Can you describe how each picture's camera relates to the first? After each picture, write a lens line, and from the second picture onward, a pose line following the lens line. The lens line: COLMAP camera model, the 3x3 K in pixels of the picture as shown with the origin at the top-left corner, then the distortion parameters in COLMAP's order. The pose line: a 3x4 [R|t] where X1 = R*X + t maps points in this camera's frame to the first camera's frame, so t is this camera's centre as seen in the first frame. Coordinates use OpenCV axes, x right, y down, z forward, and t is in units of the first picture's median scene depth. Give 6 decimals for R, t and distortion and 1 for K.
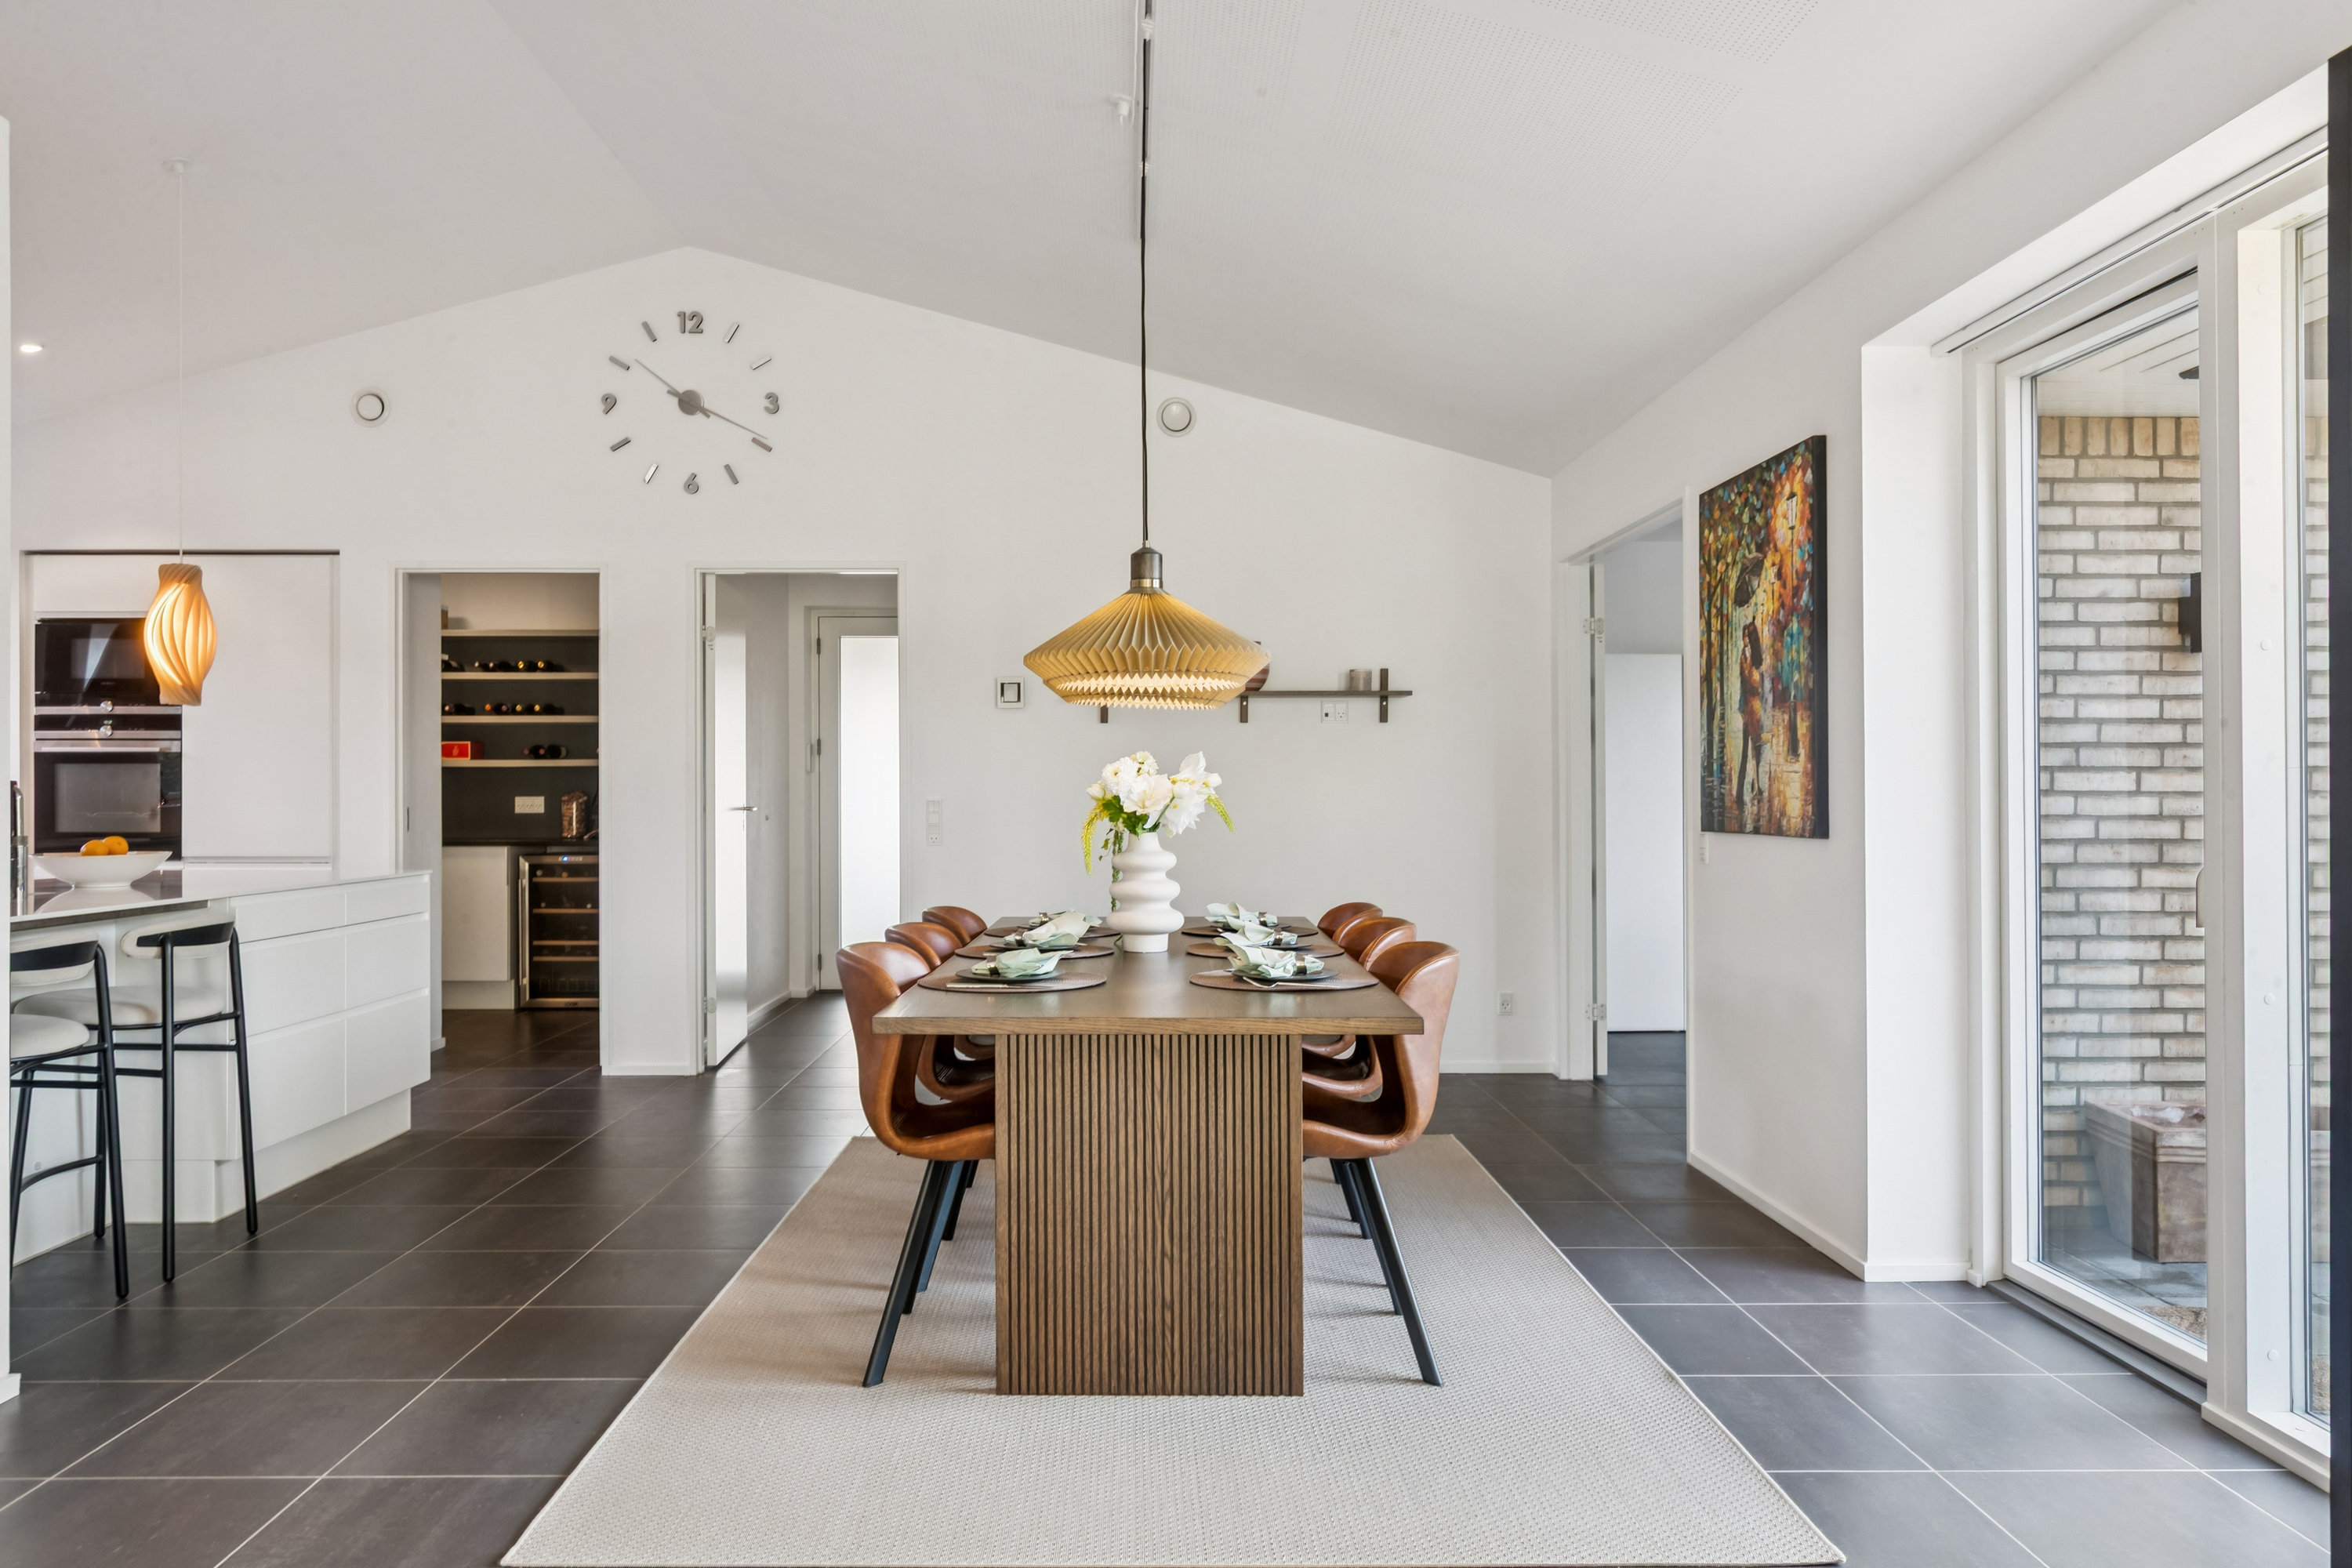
lens RADIAL K [[1650.8, 0, 1163.5], [0, 1650.8, 784.6], [0, 0, 1]] dist [0.021886, 0.002100]
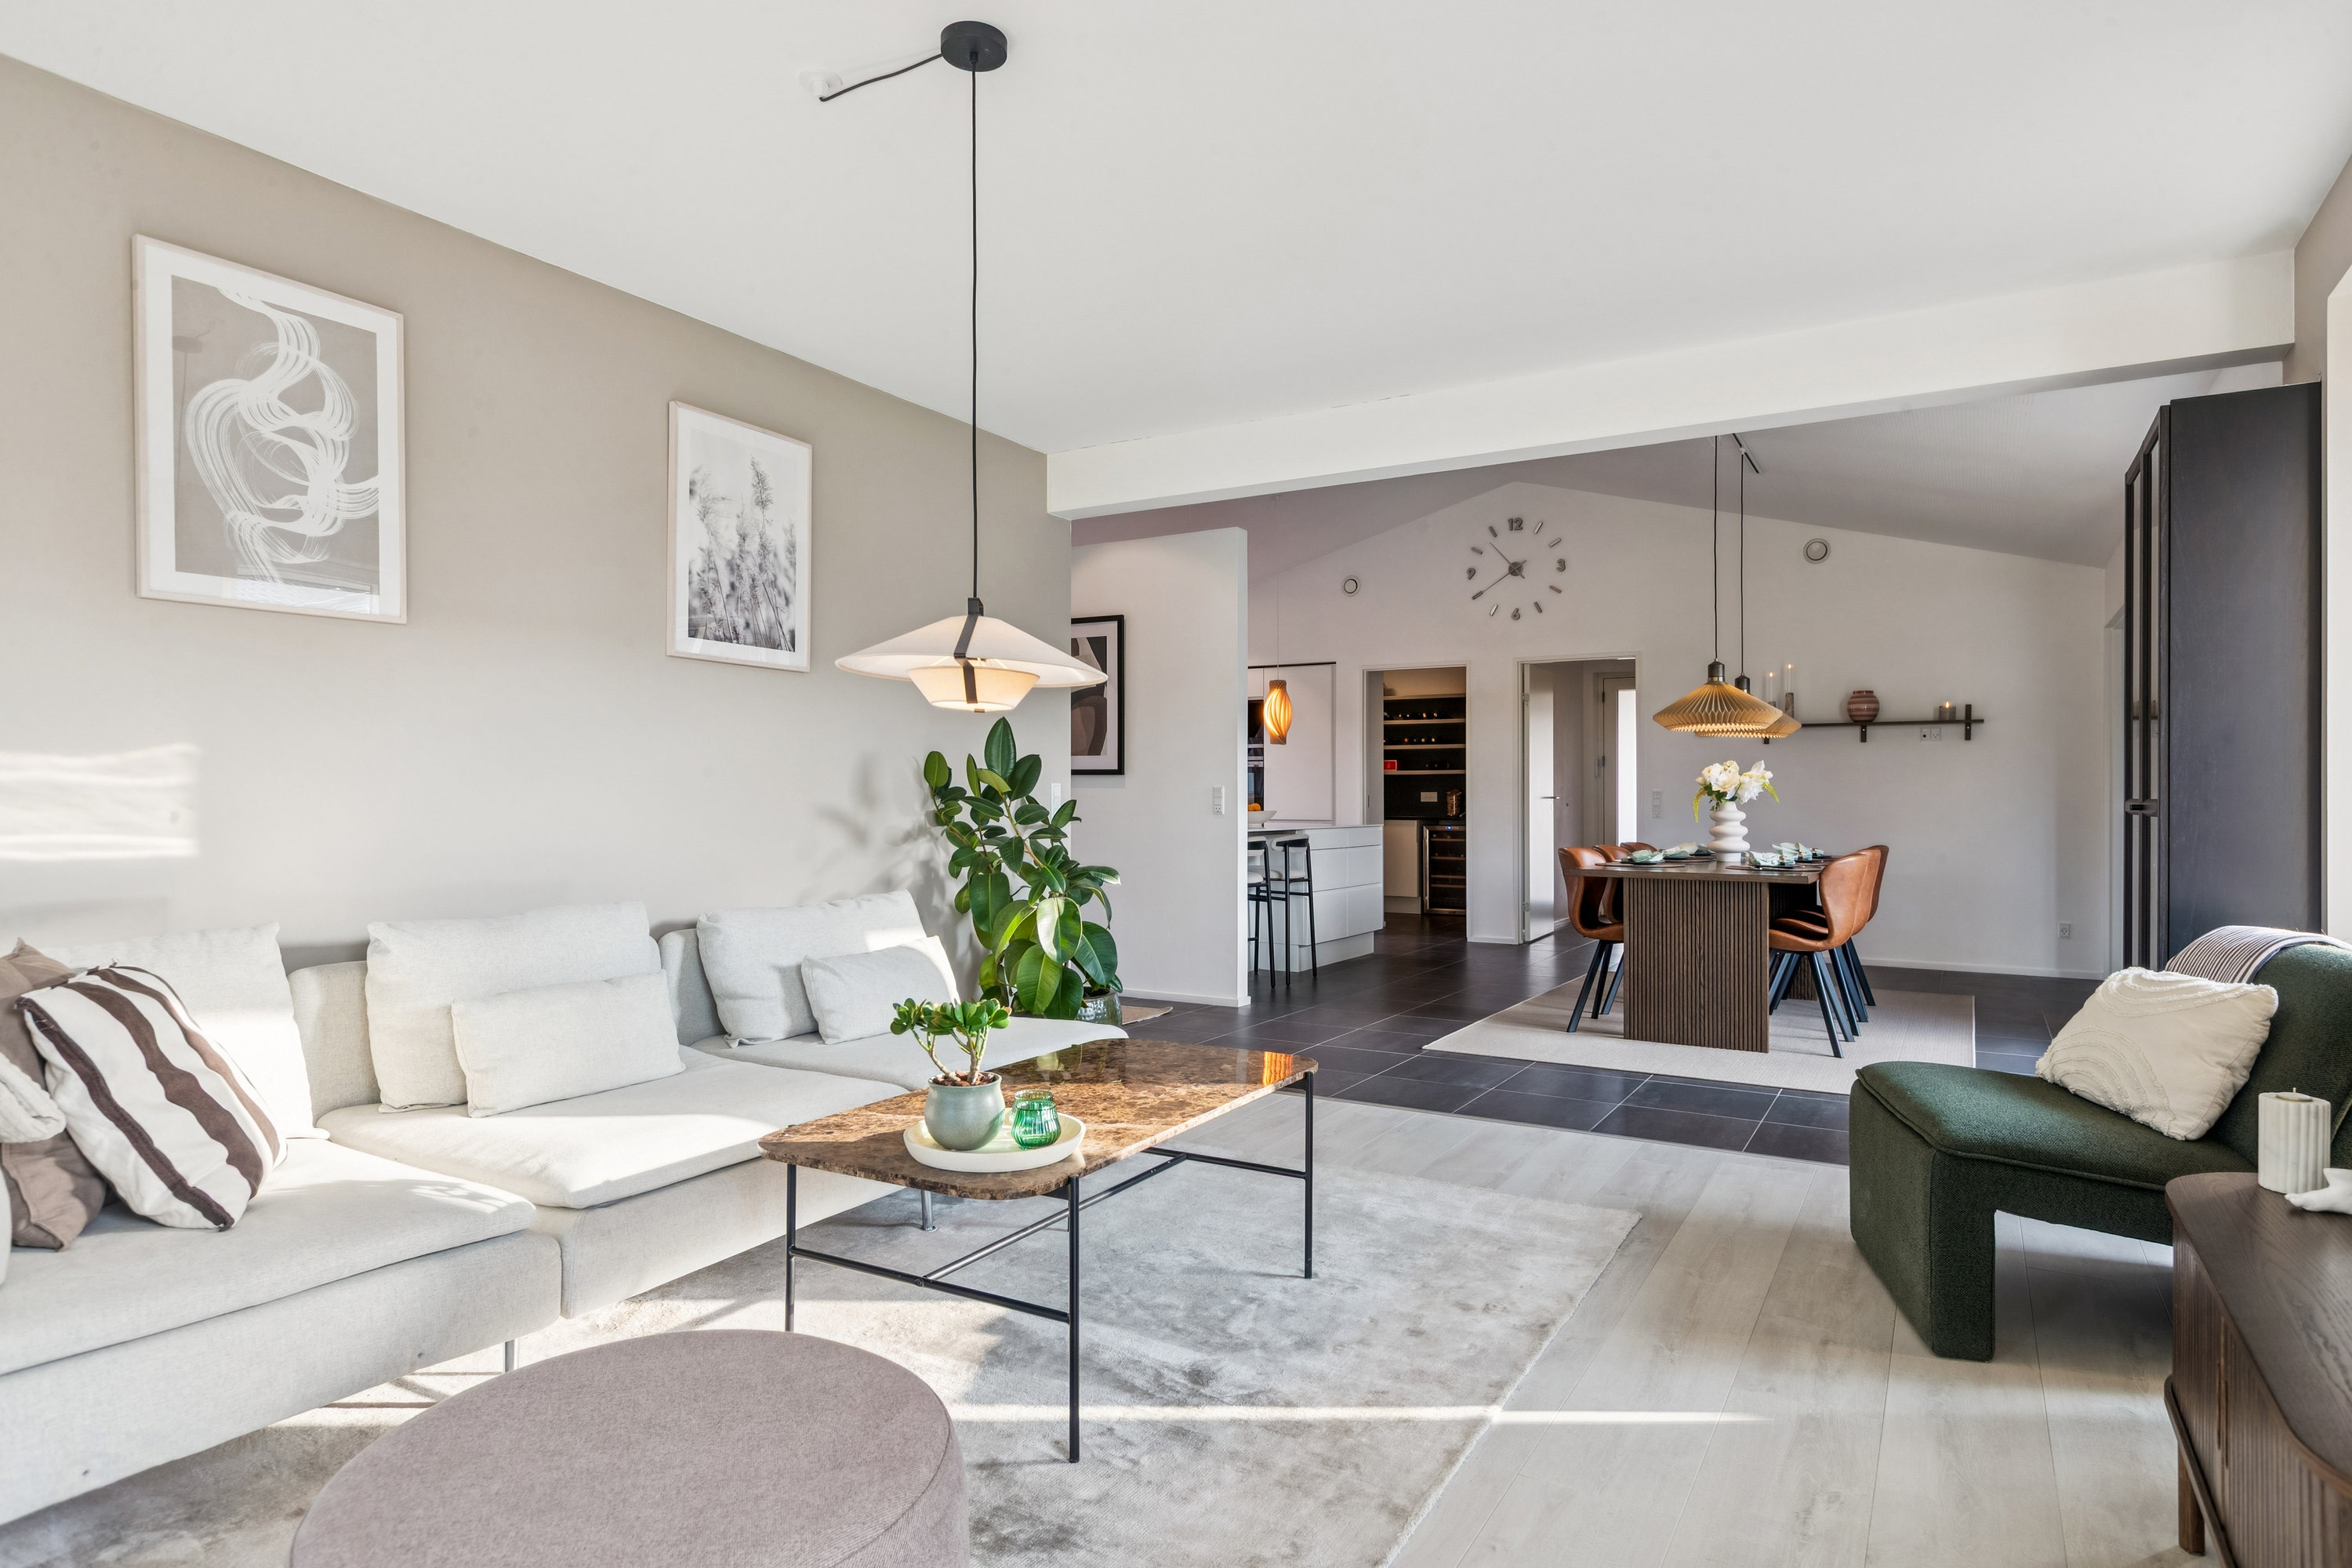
lens RADIAL K [[1304.4, 0, 1177.0], [0, 1304.4, 787.9], [0, 0, 1]] dist [0.003734, 0.000460]
pose [[0.850360, 0.001009, -0.526200, 0.145370], [-0.002932, 0.999992, -0.002820, 0.011091], [0.526192, 0.003941, 0.850356, -0.390165]]
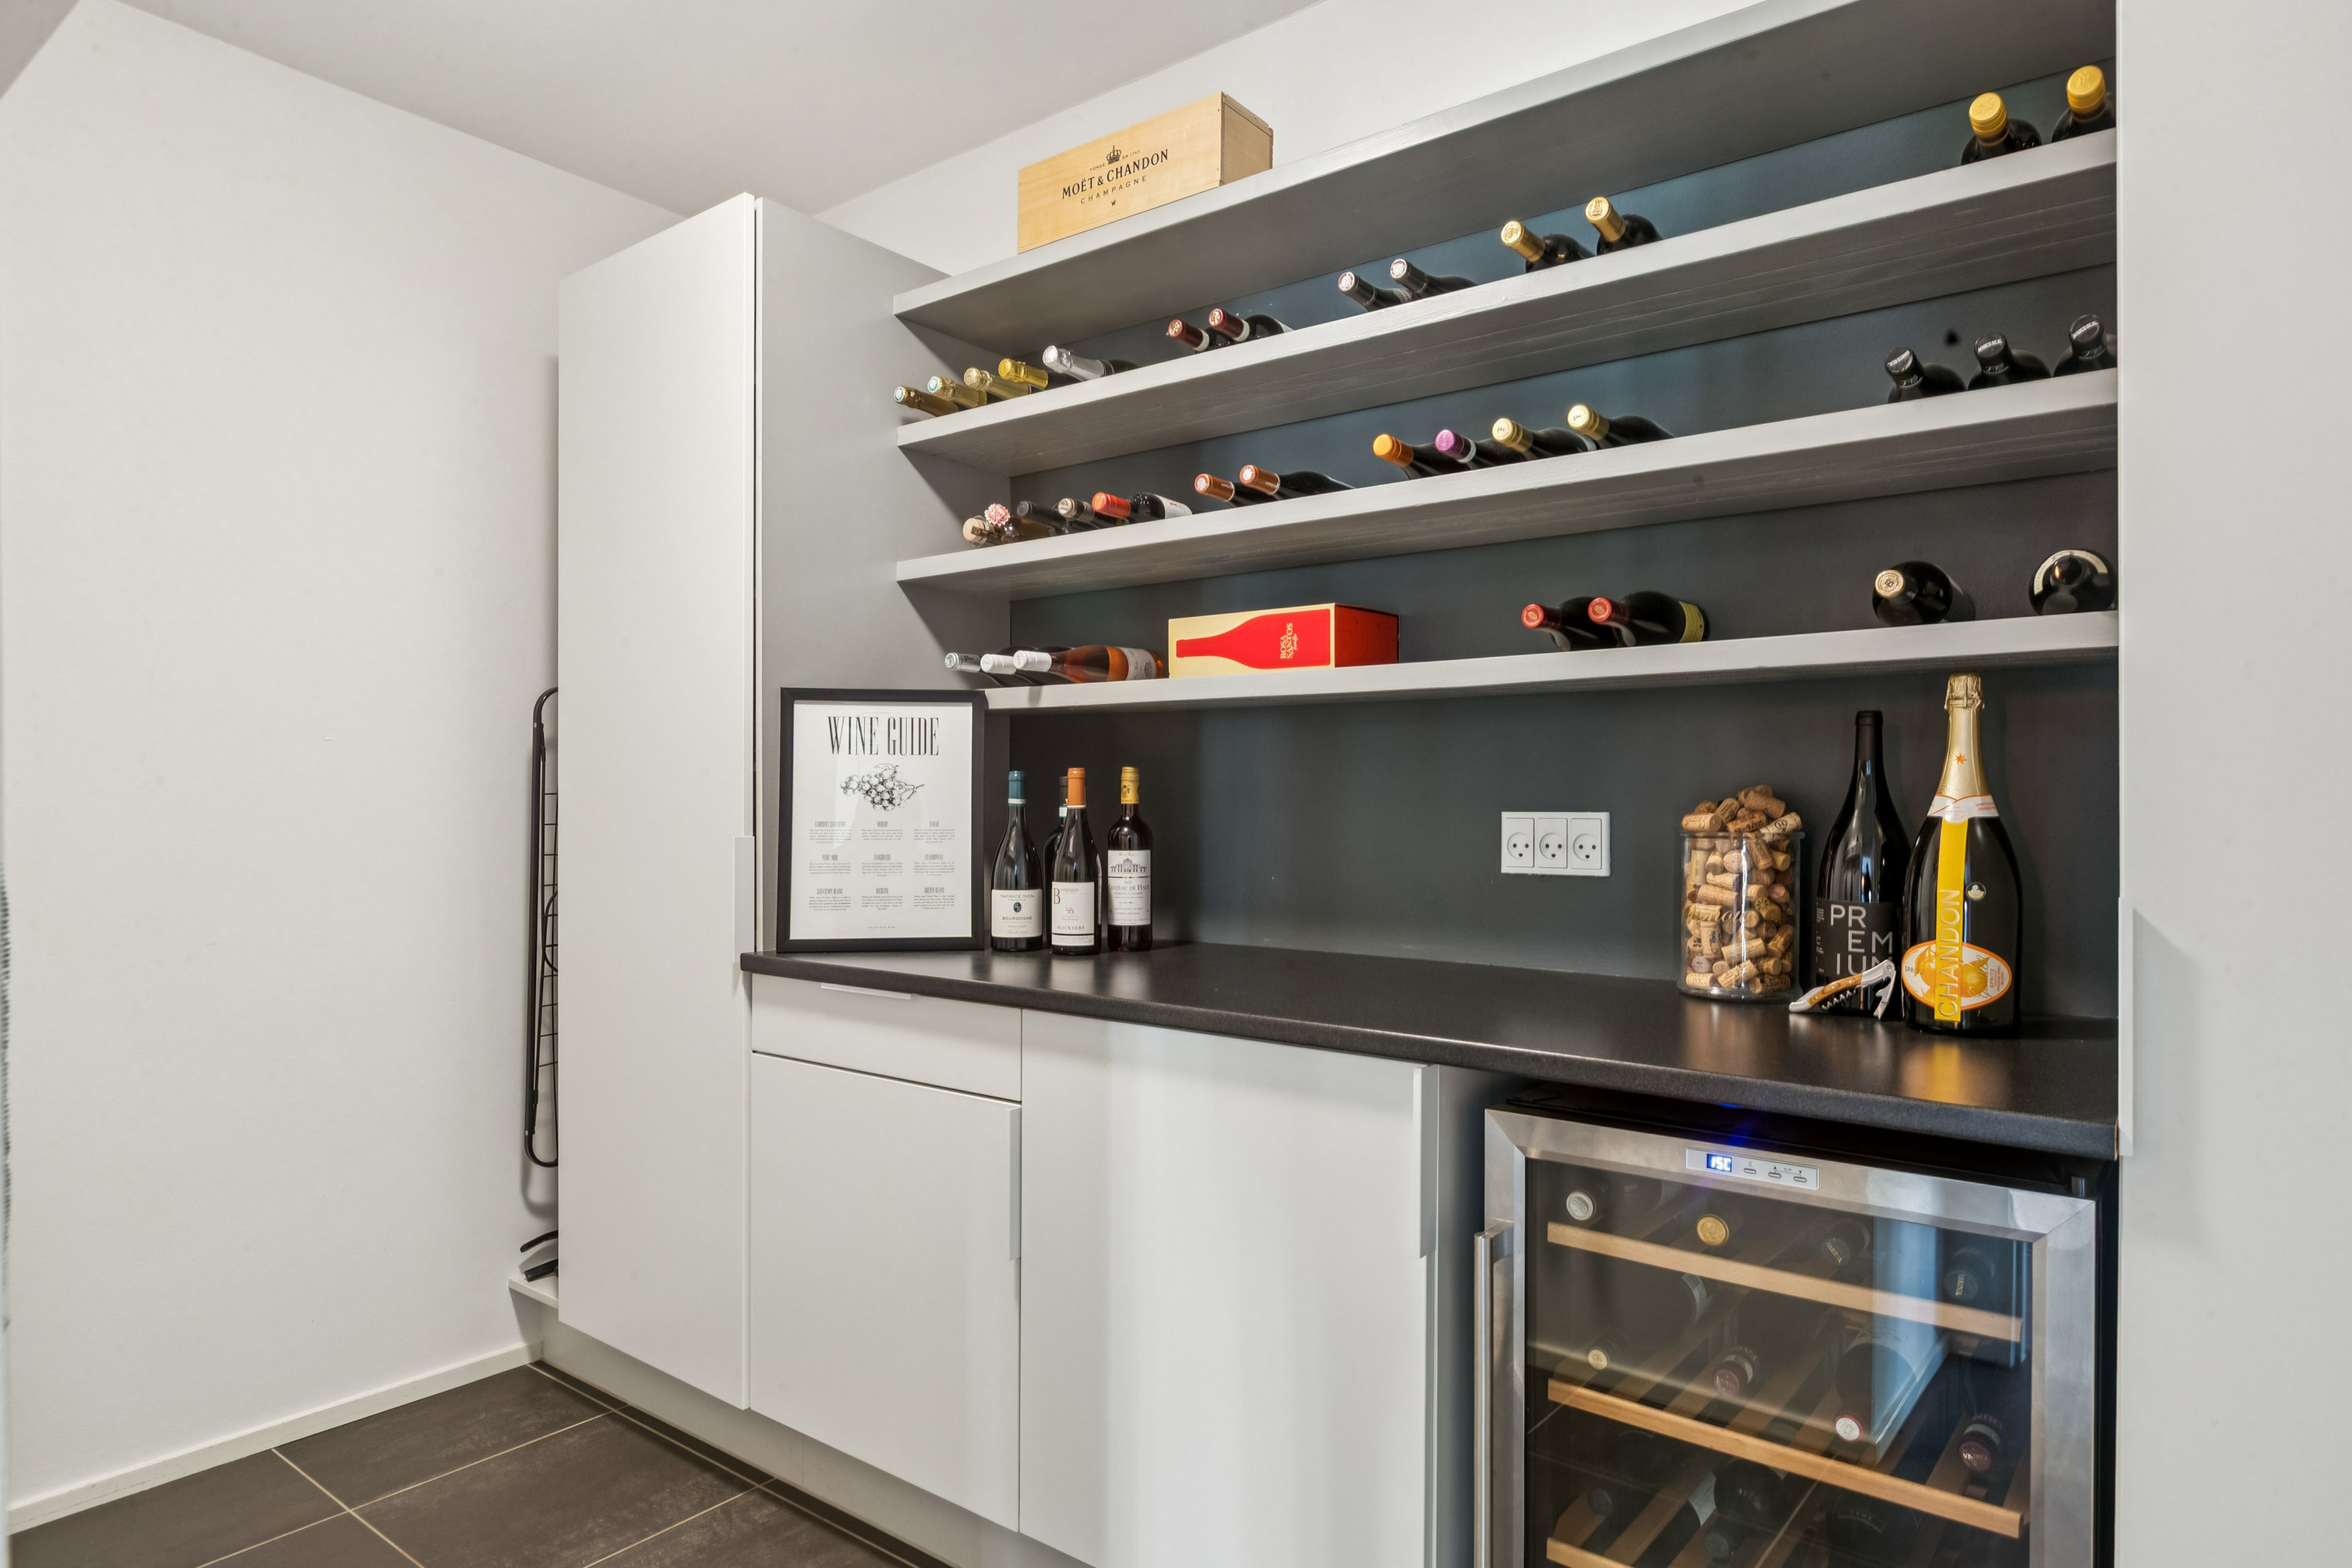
lens RADIAL K [[1371.3, 0, 1165.3], [0, 1371.3, 800.3], [0, 0, 1]] dist [0.000619, -0.000012]
pose [[0.781040, 0.002822, -0.624475, -0.438703], [-0.005478, 0.999982, -0.002333, 0.009034], [0.624457, 0.005243, 0.781041, 1.176213]]
